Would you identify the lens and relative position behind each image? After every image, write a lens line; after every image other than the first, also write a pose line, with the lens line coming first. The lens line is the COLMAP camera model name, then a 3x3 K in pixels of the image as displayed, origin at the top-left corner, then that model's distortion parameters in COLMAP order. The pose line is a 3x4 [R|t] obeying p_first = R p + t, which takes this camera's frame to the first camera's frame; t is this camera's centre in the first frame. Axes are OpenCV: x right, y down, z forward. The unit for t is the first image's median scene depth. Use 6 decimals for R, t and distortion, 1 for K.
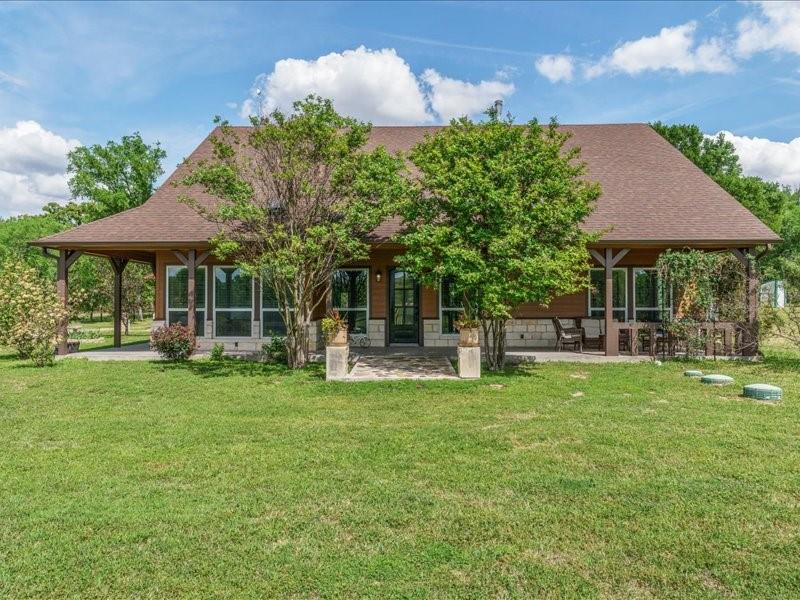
lens RADIAL K [[565.9, 0, 400.0], [0, 565.9, 300.0], [0, 0, 1]] dist [0.000490, -0.000104]
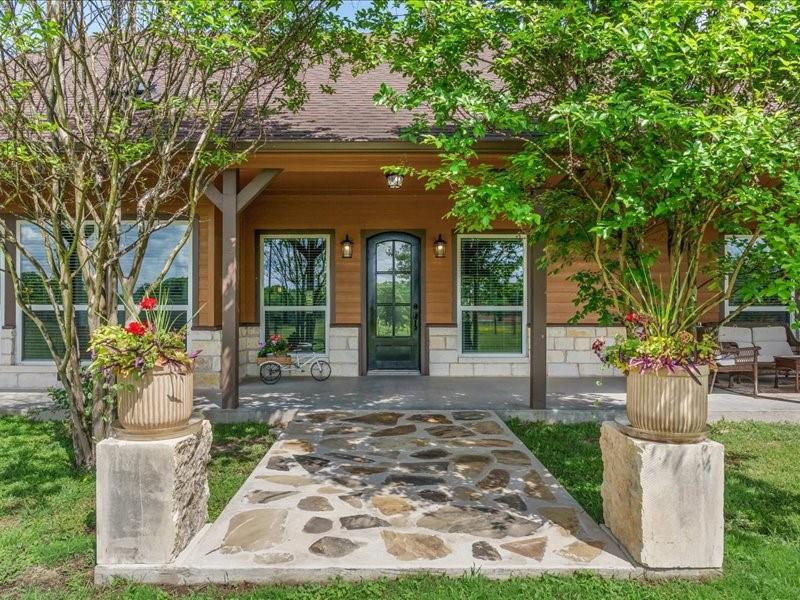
lens RADIAL K [[565.9, 0, 400.0], [0, 565.9, 300.0], [0, 0, 1]] dist [0.000490, -0.000104]
pose [[0.999480, 0.002179, 0.032159, -0.004351], [-0.001806, 0.999931, -0.011635, 0.014625], [-0.032182, 0.011571, 0.999415, 0.452381]]
